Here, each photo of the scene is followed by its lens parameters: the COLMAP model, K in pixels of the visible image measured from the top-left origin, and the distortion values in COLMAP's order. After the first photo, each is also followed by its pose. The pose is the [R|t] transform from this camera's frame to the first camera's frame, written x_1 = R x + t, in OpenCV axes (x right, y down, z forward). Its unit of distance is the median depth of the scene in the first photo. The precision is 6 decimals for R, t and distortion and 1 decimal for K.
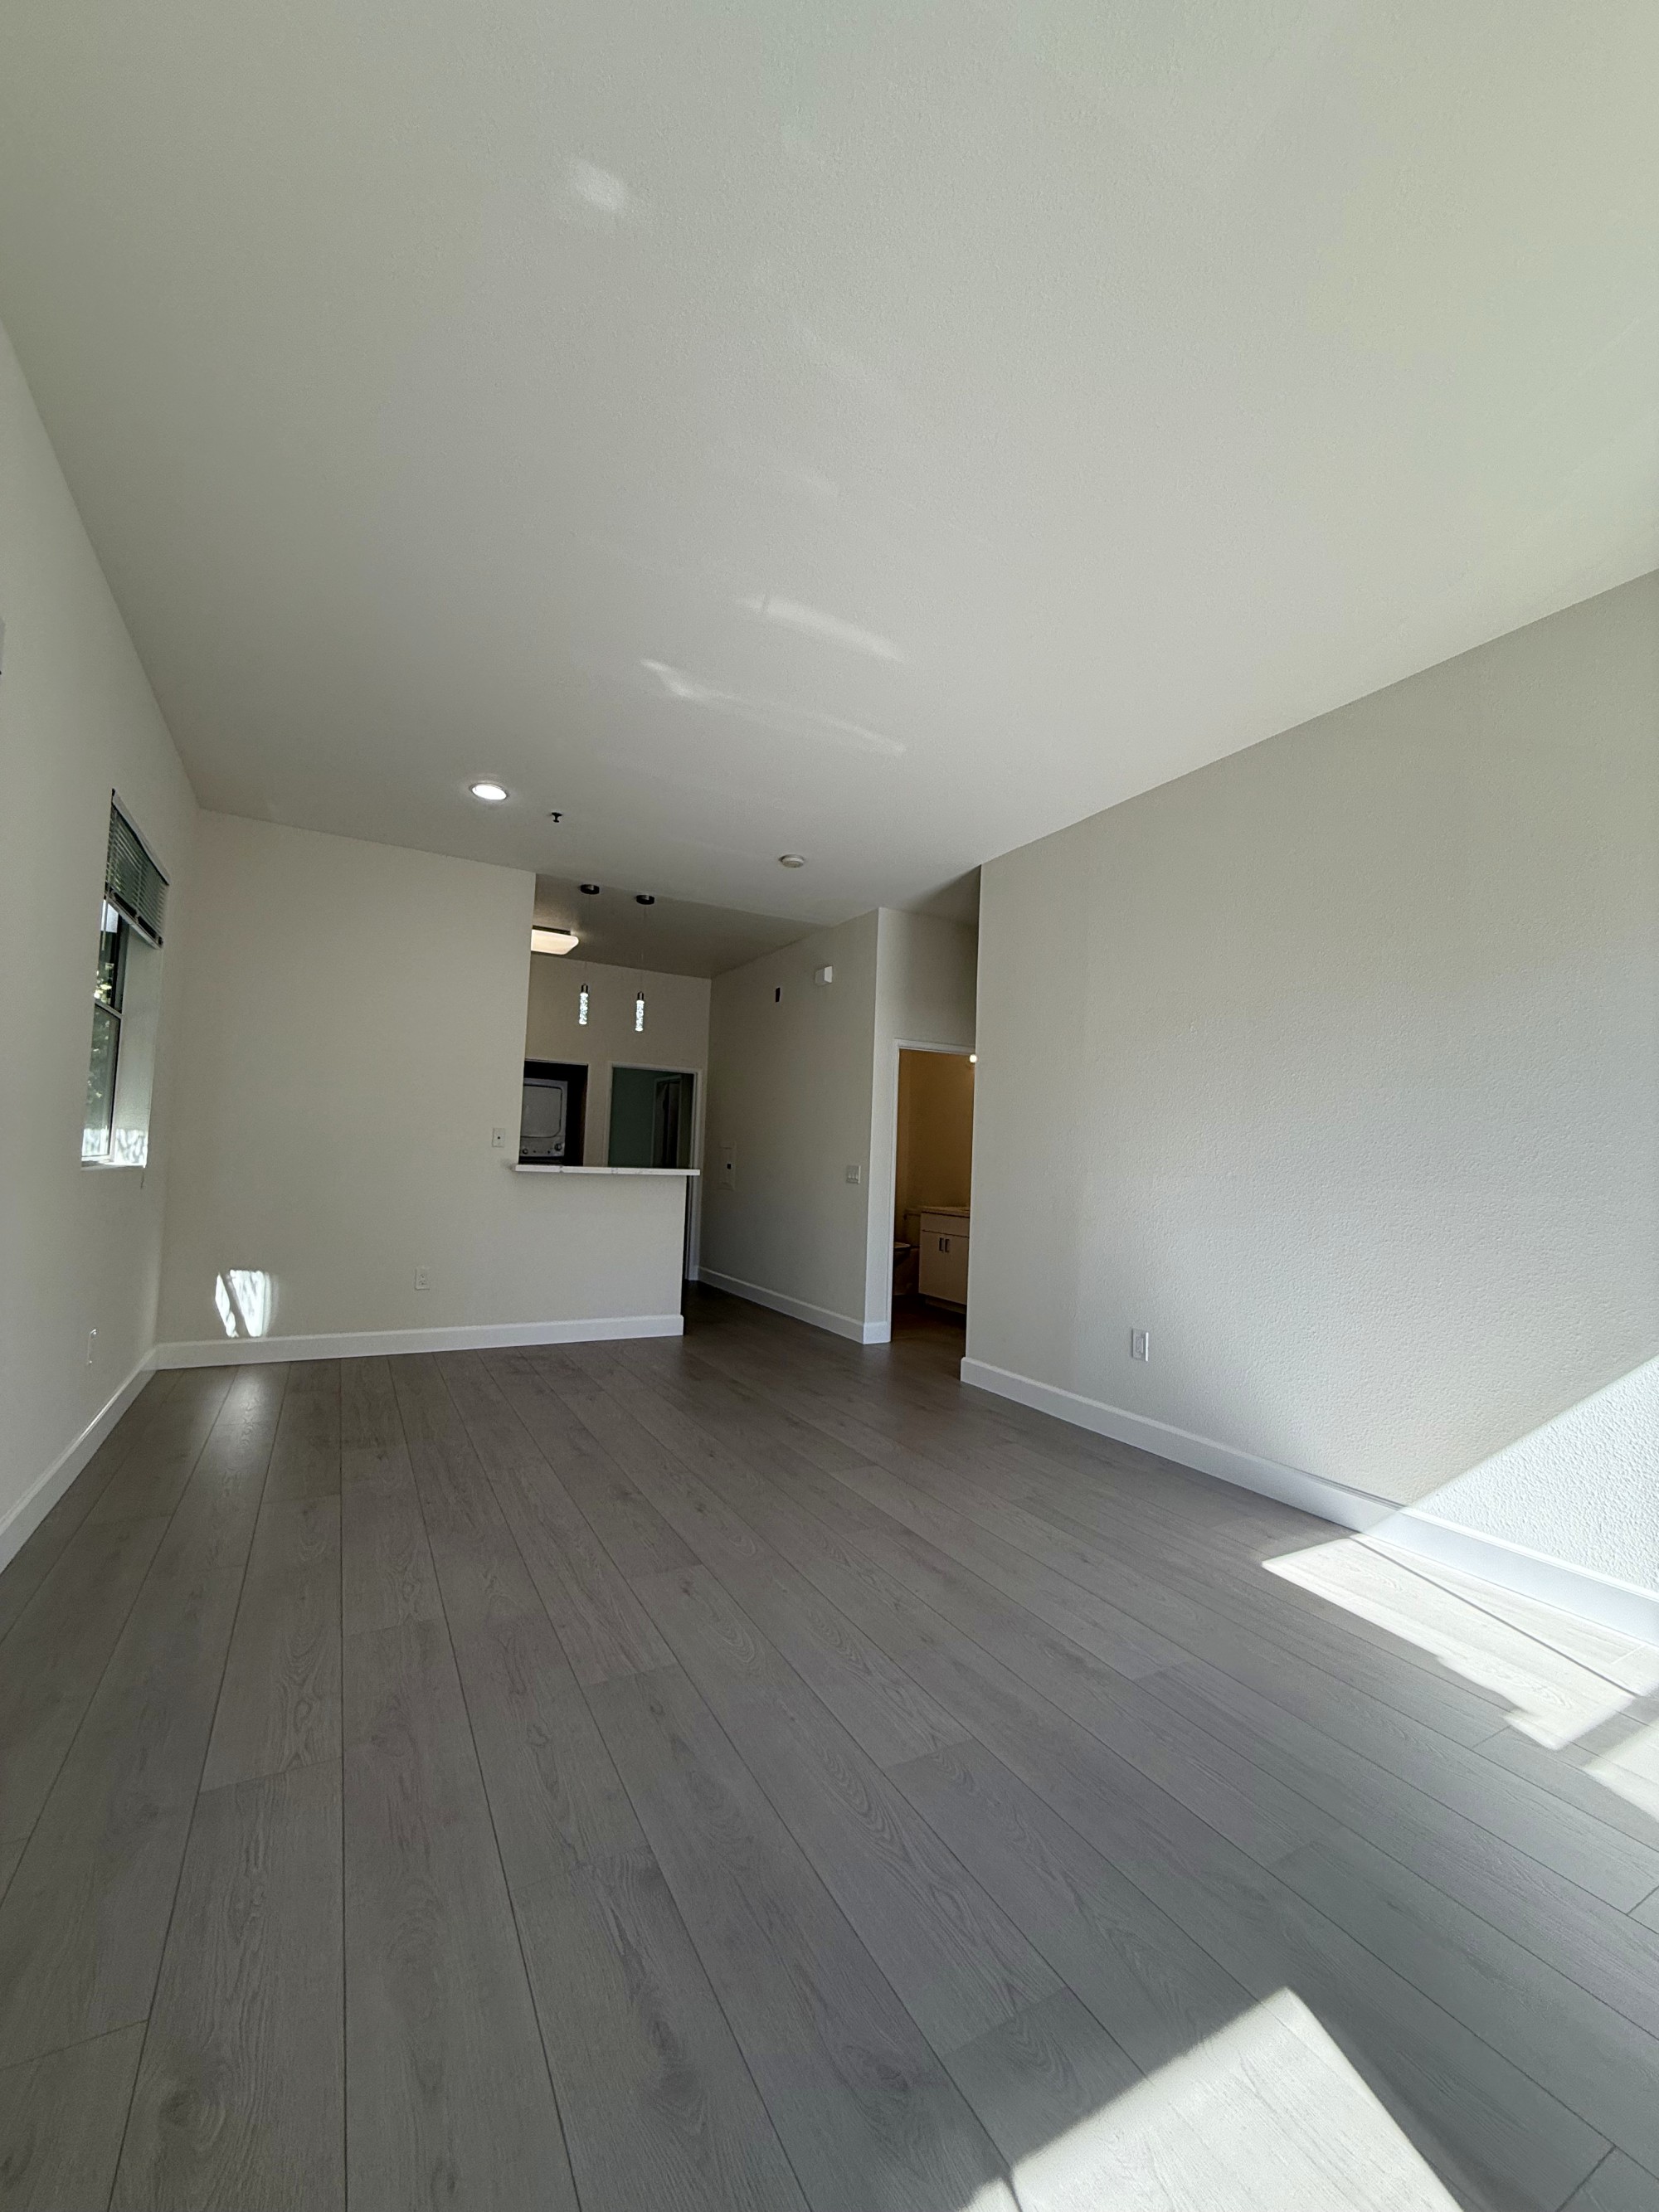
lens RADIAL K [[875.8, 0, 834.6], [0, 875.8, 1108.1], [0, 0, 1]] dist [-0.000433, -0.000053]
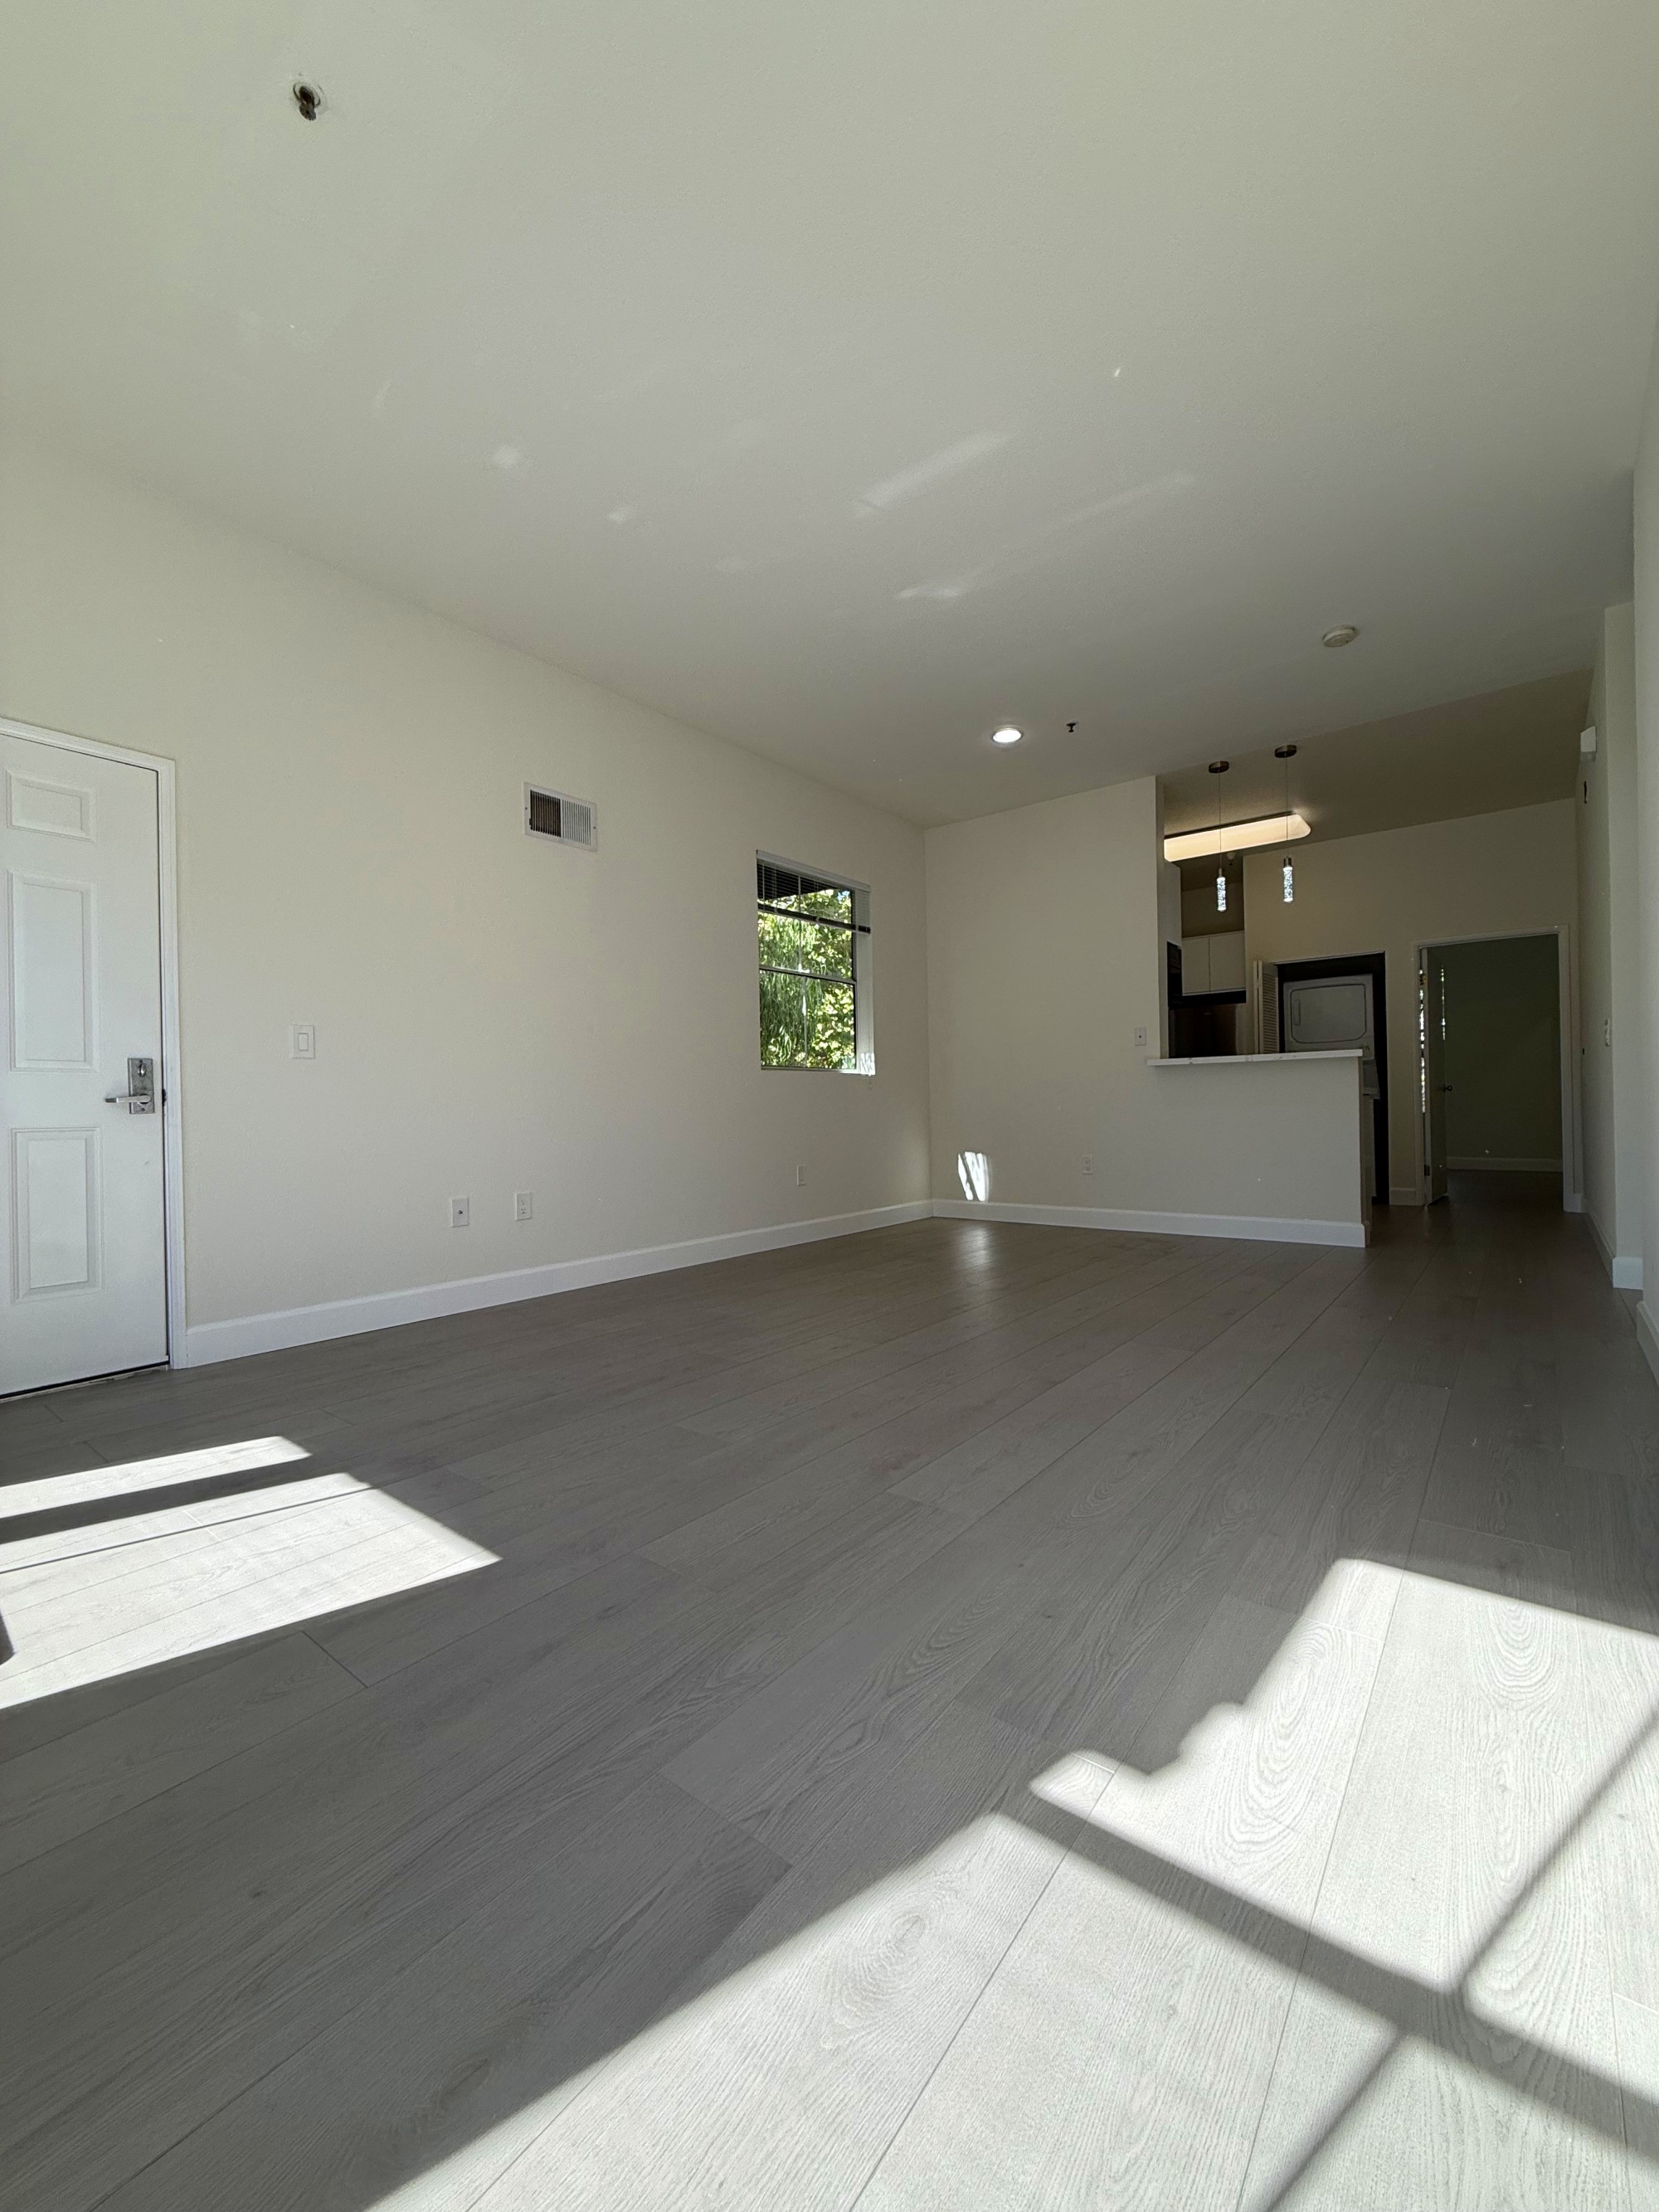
lens RADIAL K [[875.8, 0, 834.6], [0, 875.8, 1108.1], [0, 0, 1]] dist [-0.000433, -0.000053]
pose [[0.383407, -0.045148, -0.922476, 0.521581], [0.090288, 0.995853, -0.011212, 0.113458], [0.919156, -0.078990, 0.385893, 0.275922]]
